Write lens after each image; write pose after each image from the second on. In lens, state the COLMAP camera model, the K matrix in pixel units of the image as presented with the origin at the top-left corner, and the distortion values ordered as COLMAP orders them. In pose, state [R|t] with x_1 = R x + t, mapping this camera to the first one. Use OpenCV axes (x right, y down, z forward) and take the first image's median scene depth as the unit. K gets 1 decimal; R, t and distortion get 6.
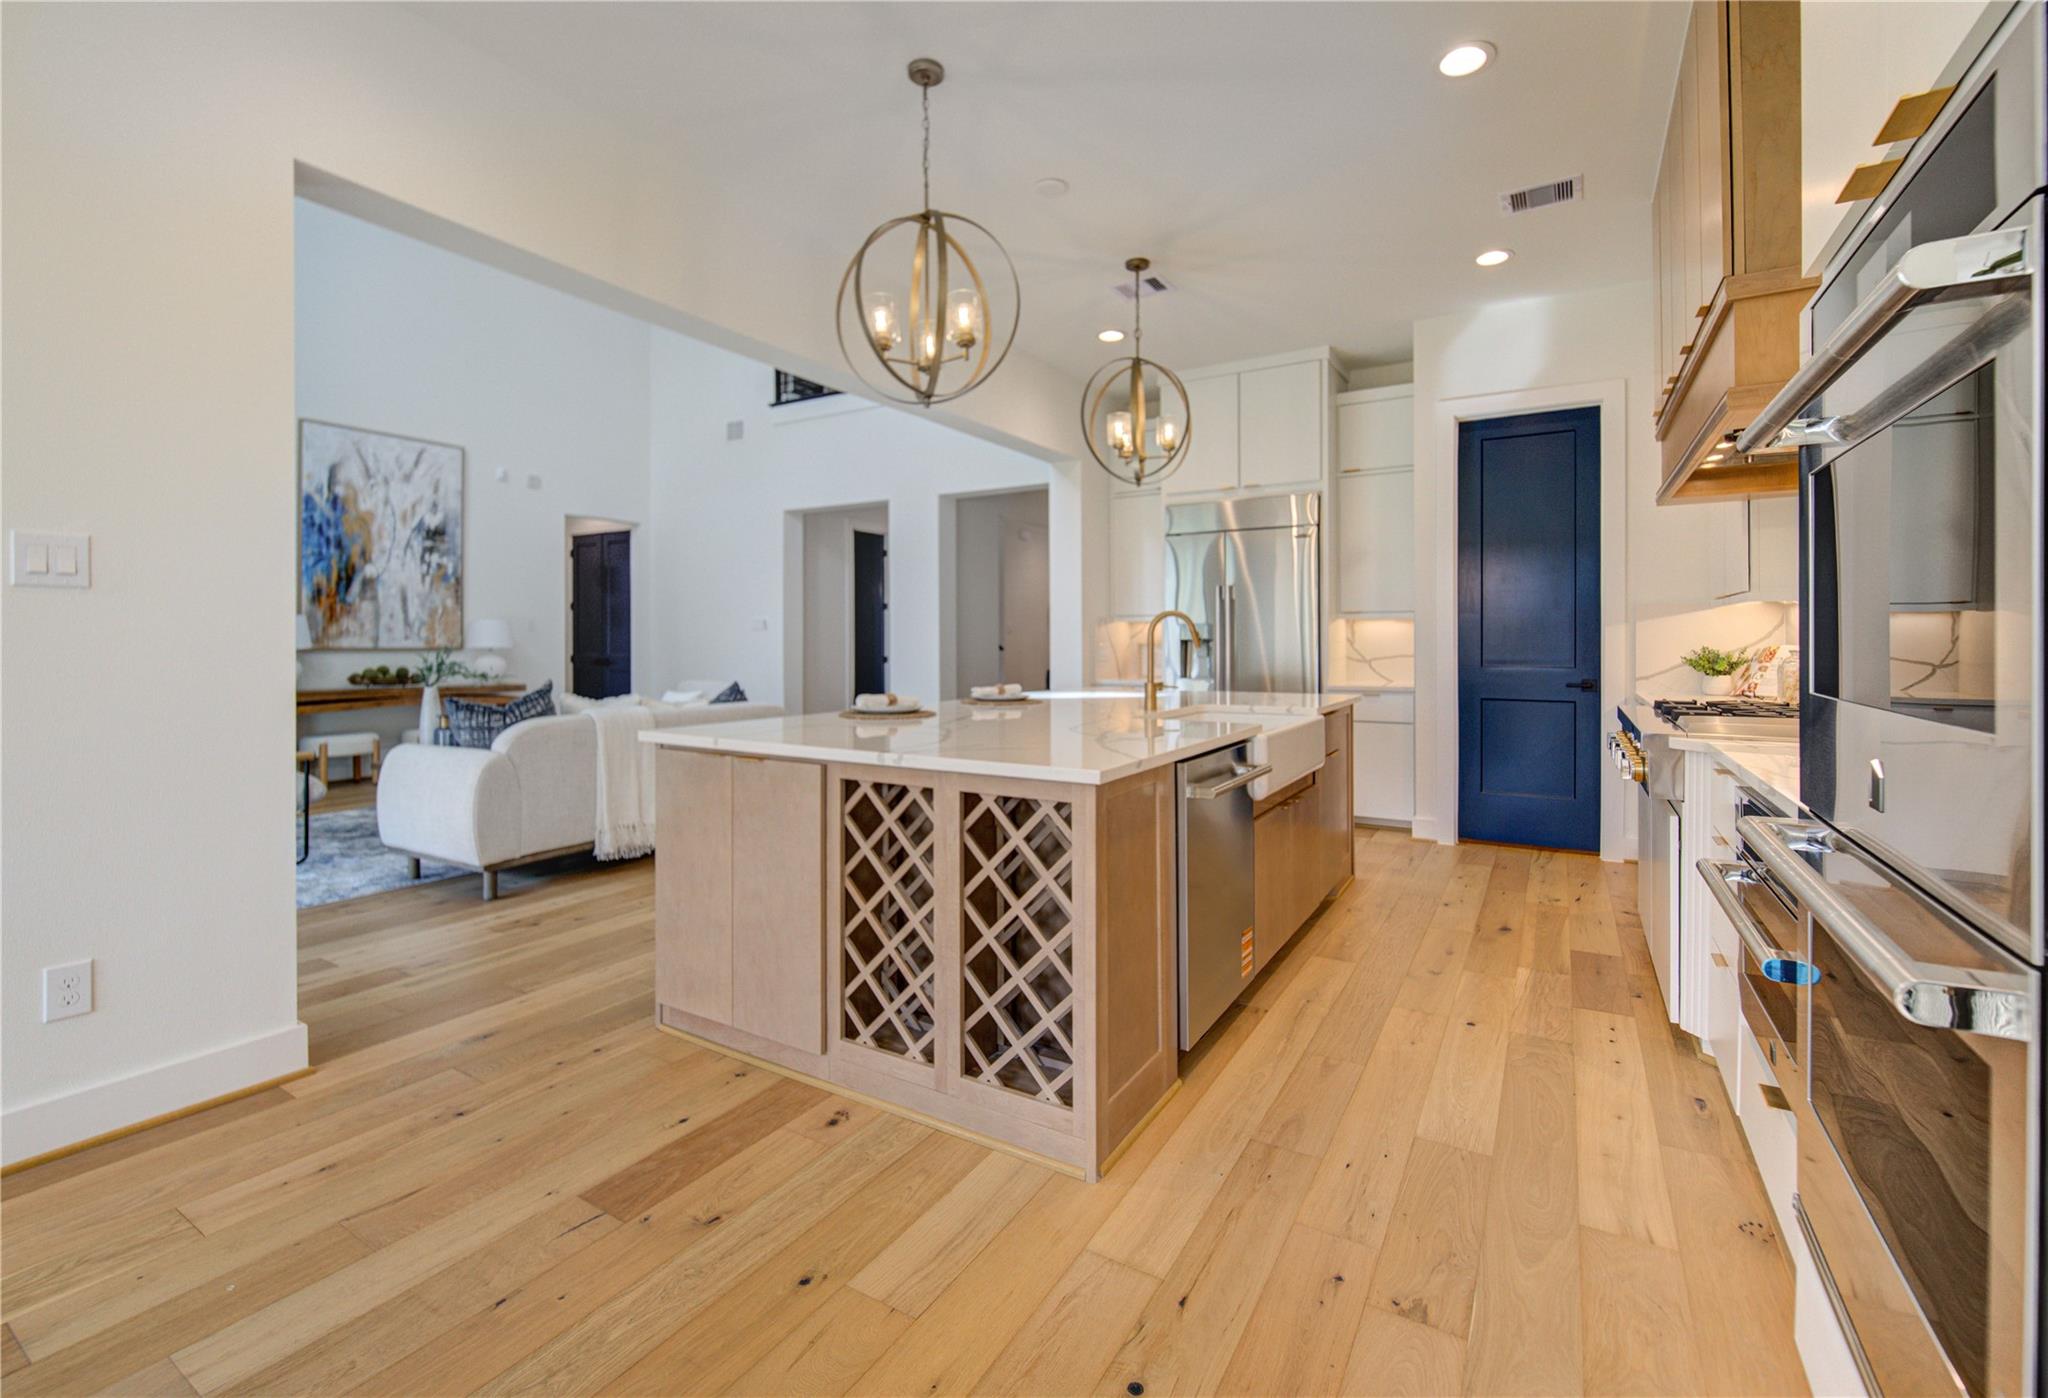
lens RADIAL K [[900.3, 0, 882.5], [0, 900.3, 645.0], [0, 0, 1]] dist [-0.001896, -0.000269]
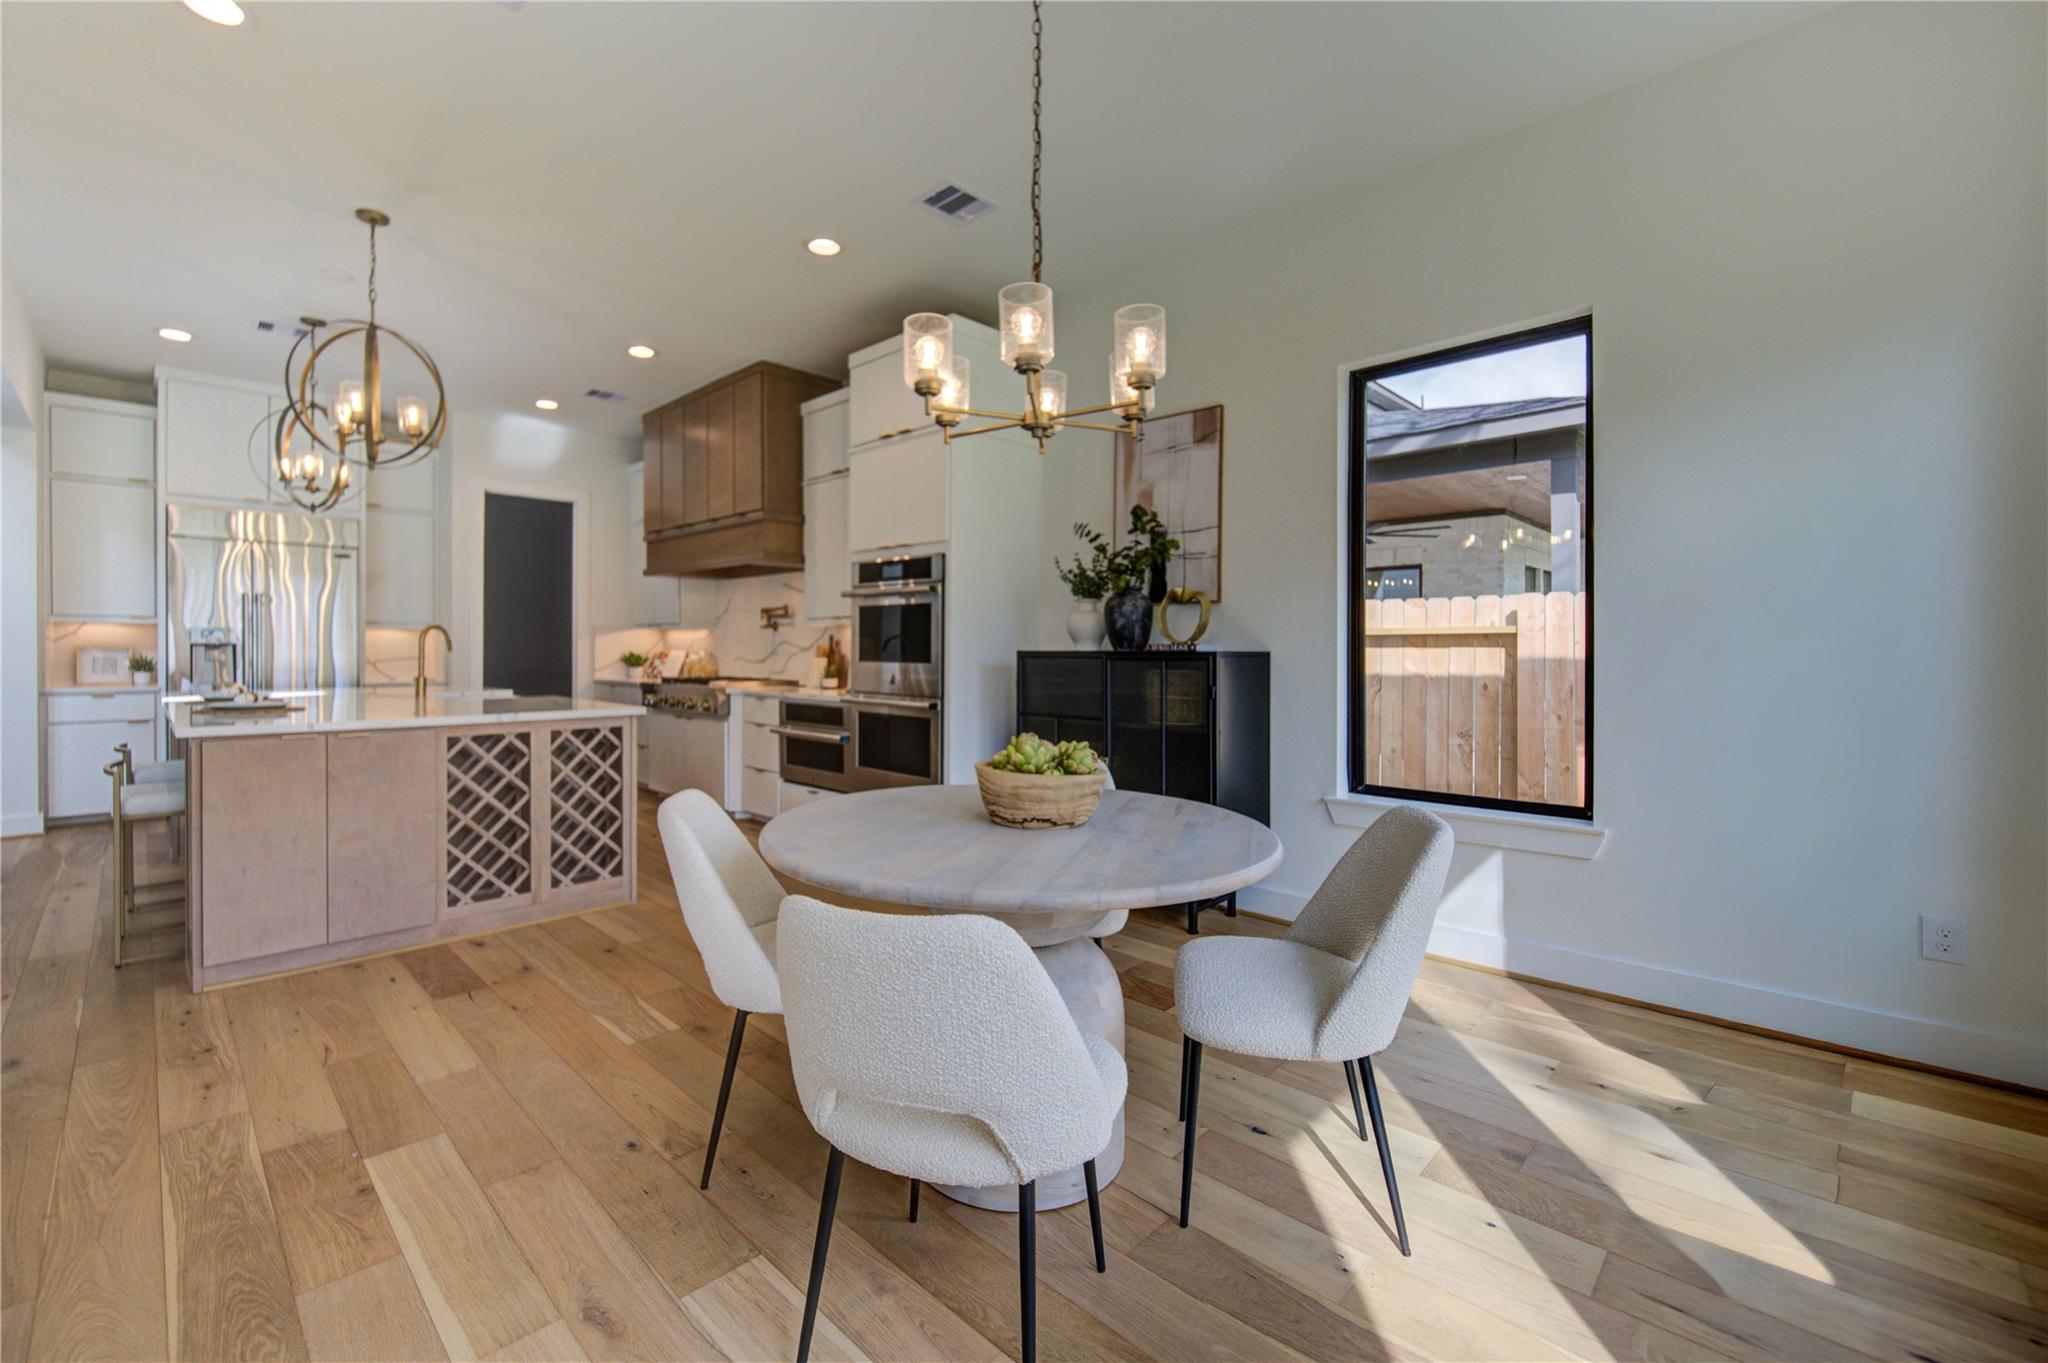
lens RADIAL K [[850.8, 0, 1034.0], [0, 850.8, 658.2], [0, 0, 1]] dist [0.001379, -0.007427]
pose [[0.181231, -0.006547, 0.983419, -1.297813], [-0.001562, 0.999975, 0.006945, 0.004876], [-0.983439, -0.002795, 0.181216, -0.235841]]
